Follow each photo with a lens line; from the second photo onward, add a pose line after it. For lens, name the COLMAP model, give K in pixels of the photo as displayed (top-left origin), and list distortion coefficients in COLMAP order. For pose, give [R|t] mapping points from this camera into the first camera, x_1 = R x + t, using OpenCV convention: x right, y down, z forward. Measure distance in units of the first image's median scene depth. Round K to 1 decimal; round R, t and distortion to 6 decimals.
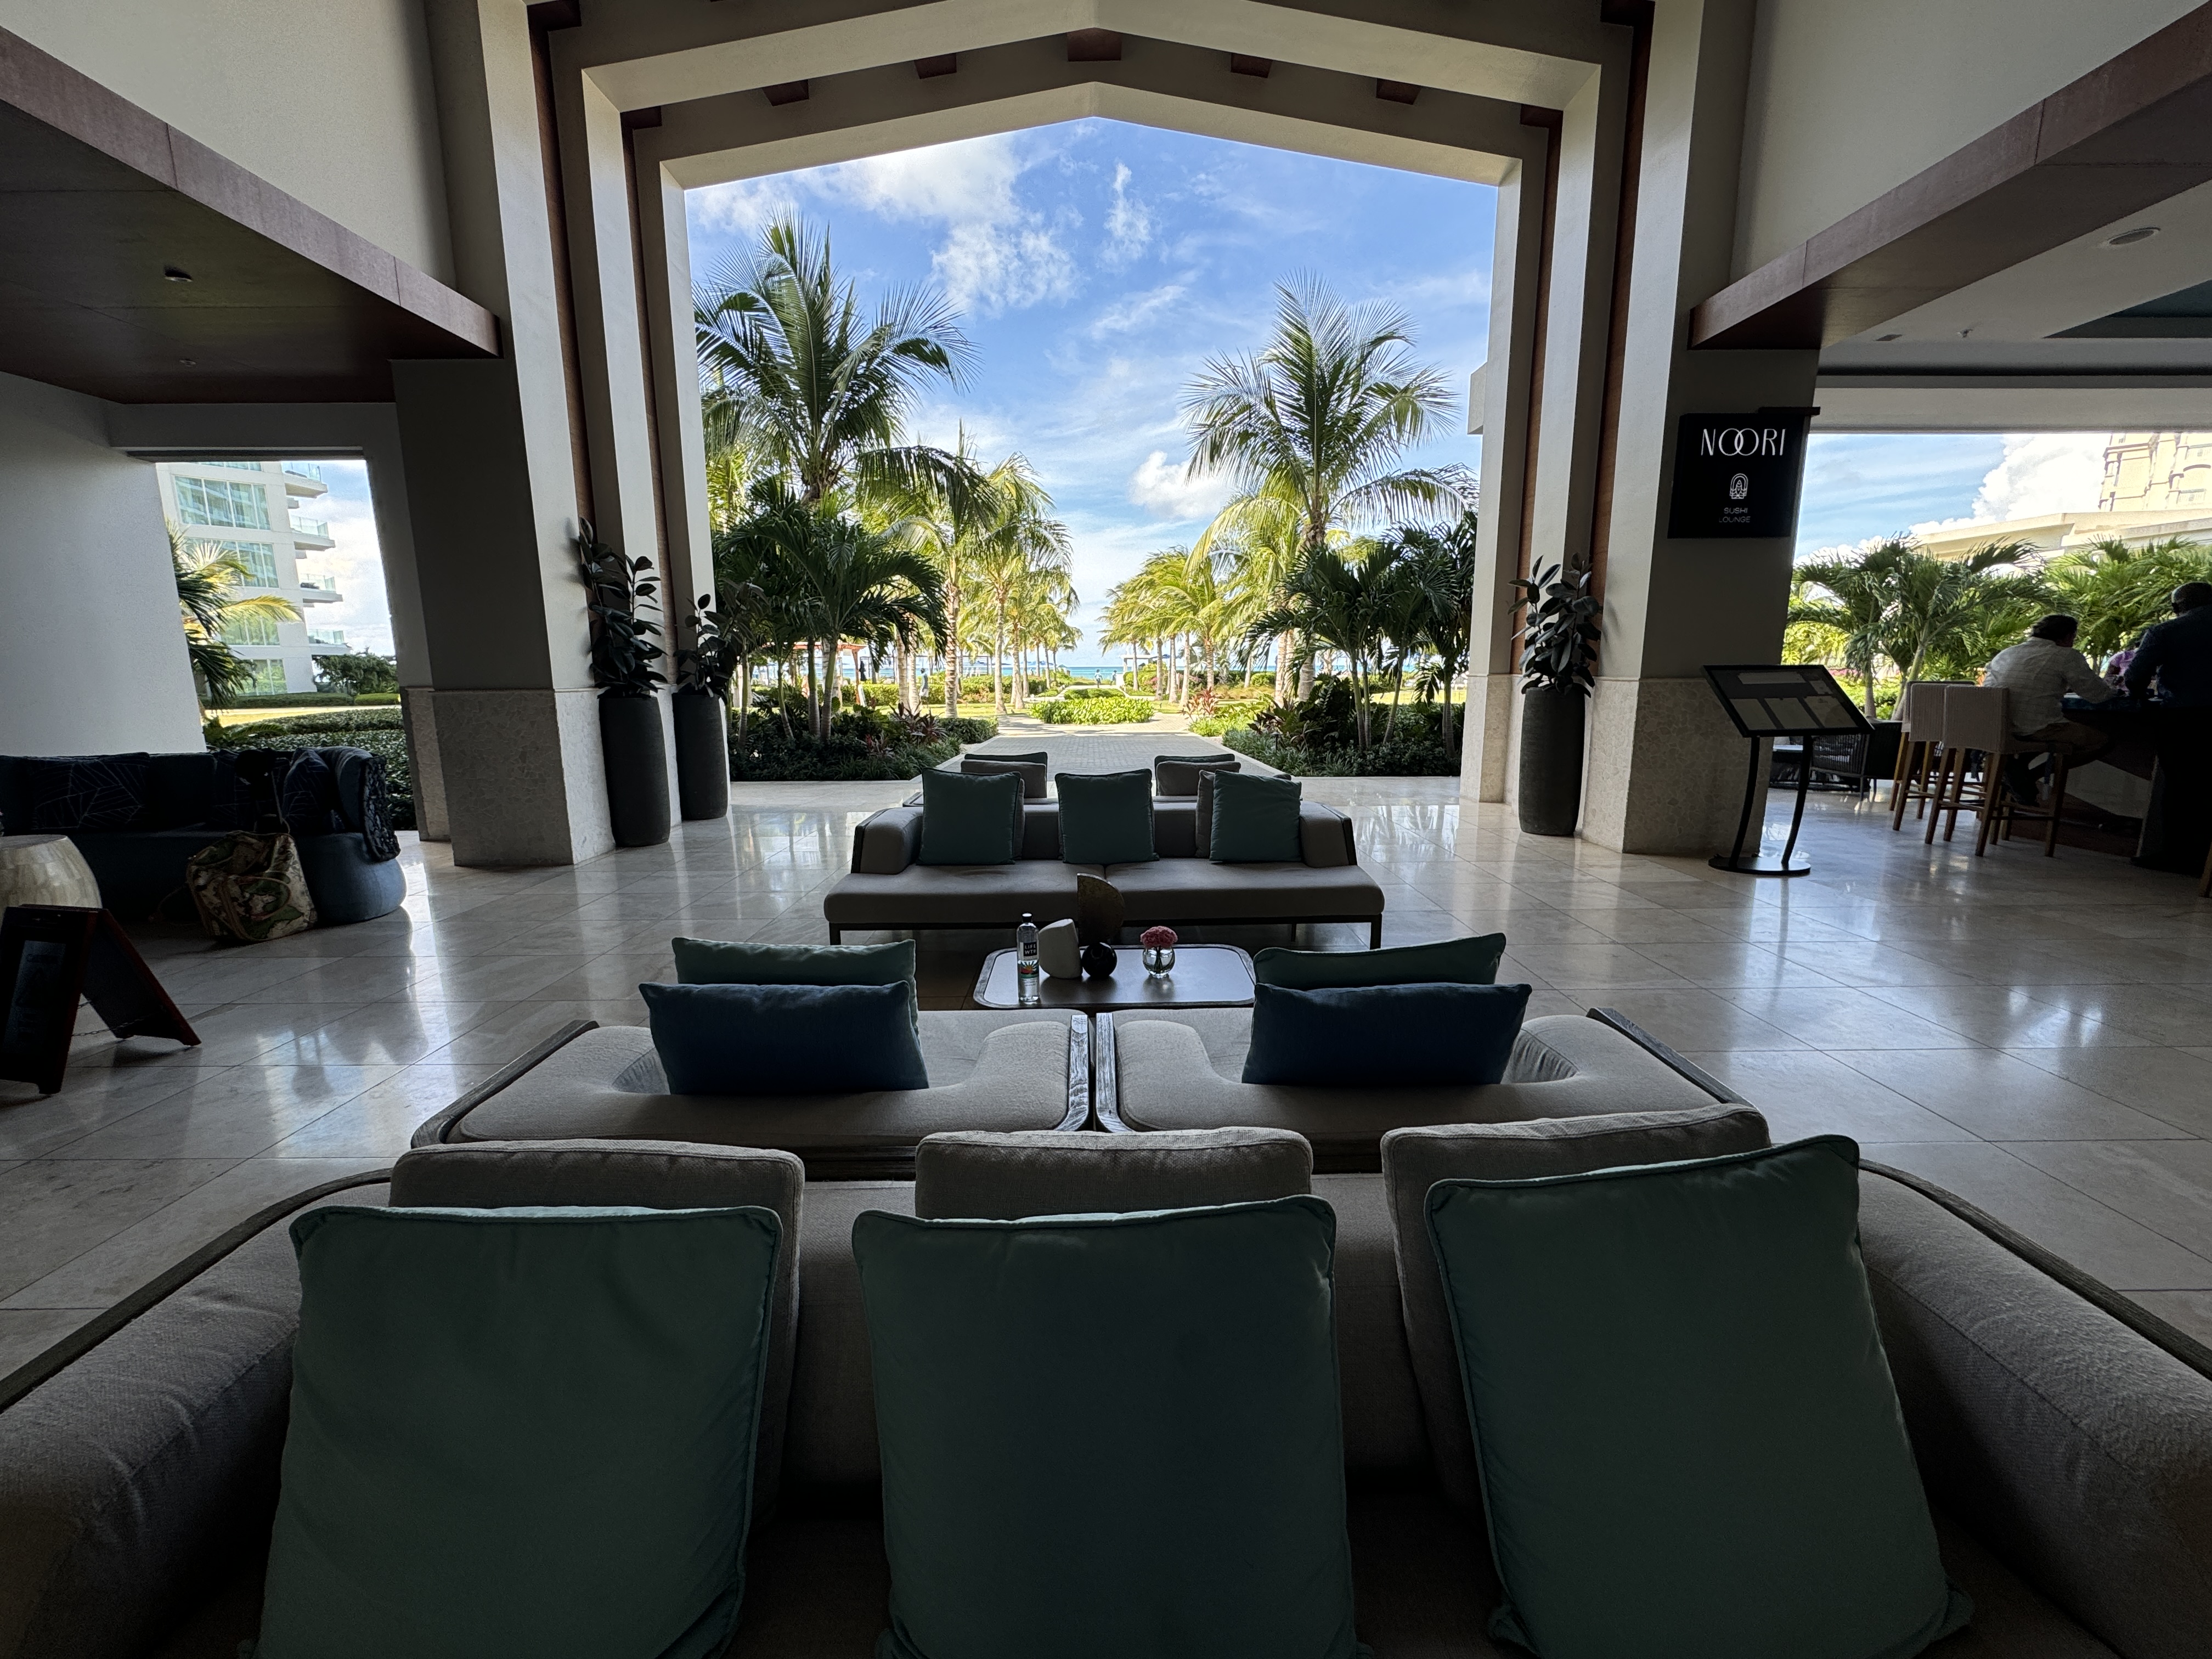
lens RADIAL K [[904.1, 0, 1101.5], [0, 904.1, 827.4], [0, 0, 1]] dist [-0.000891, -0.000393]
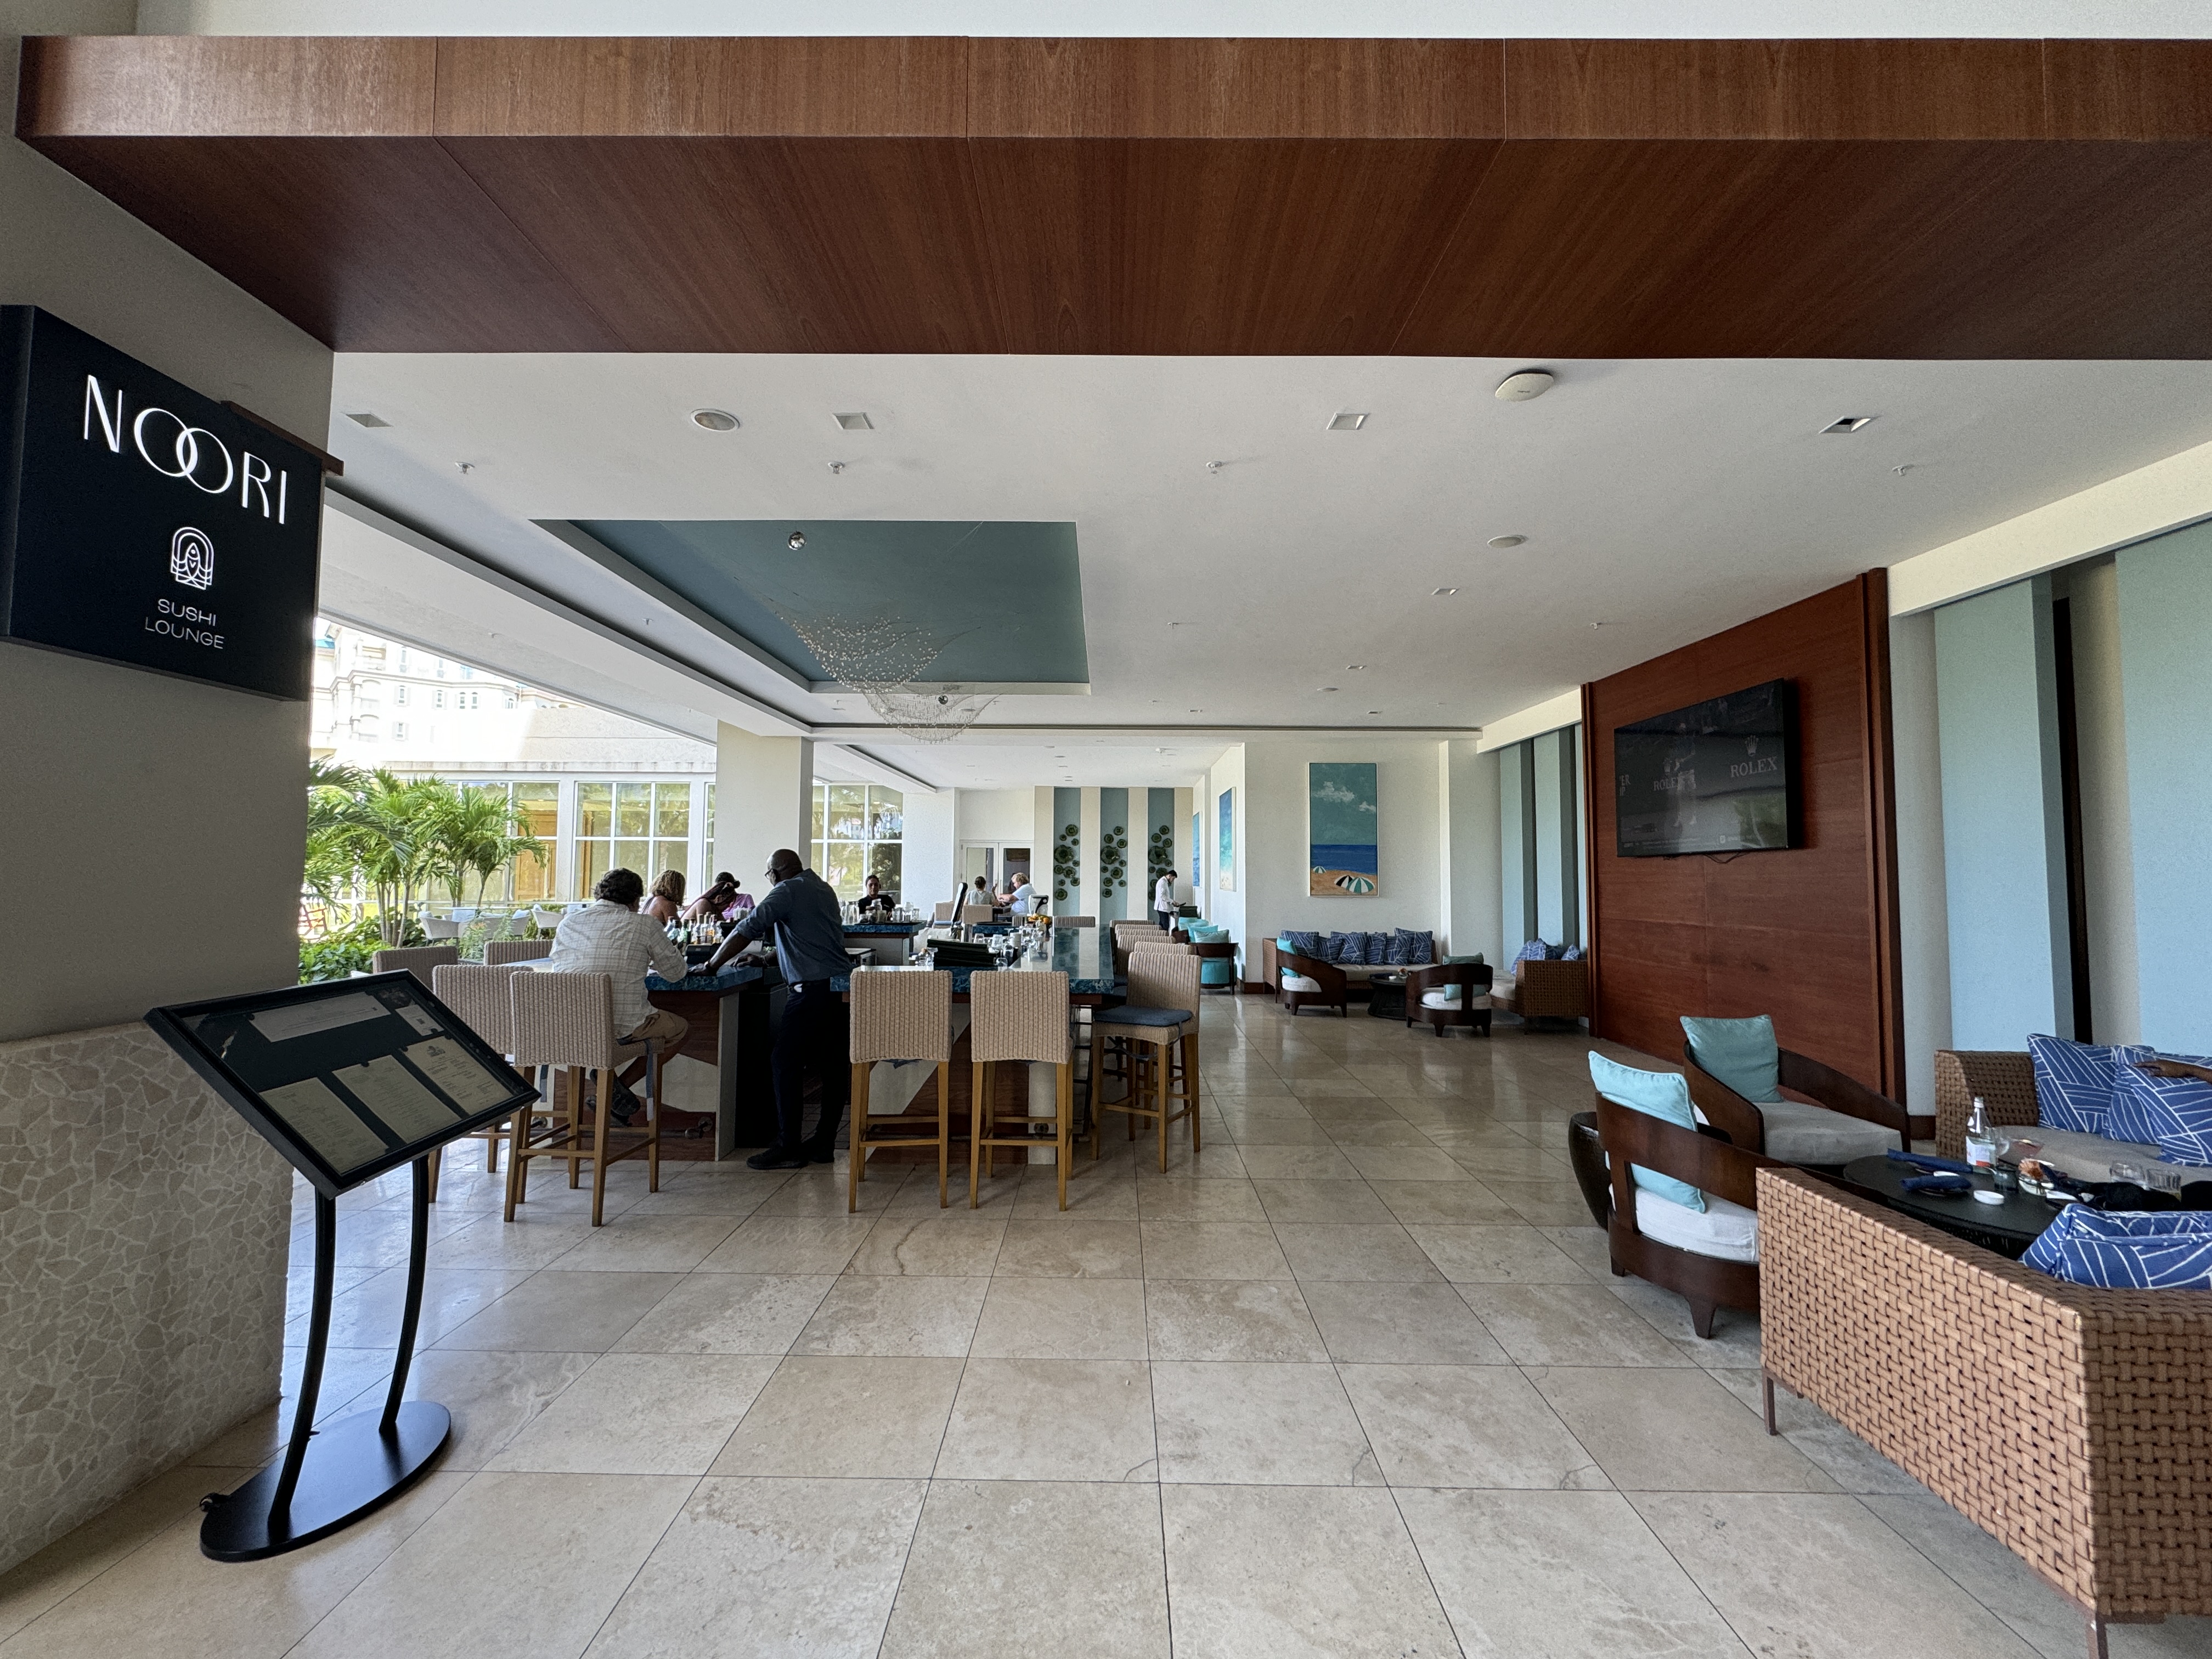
lens RADIAL K [[904.1, 0, 1101.2], [0, 904.1, 825.7], [0, 0, 1]] dist [-0.000891, -0.000393]
pose [[0.014534, 0.061376, 0.998009, 0.304541], [0.168576, 0.983677, -0.062950, -0.159430], [-0.985582, 0.169155, 0.003950, 0.601357]]
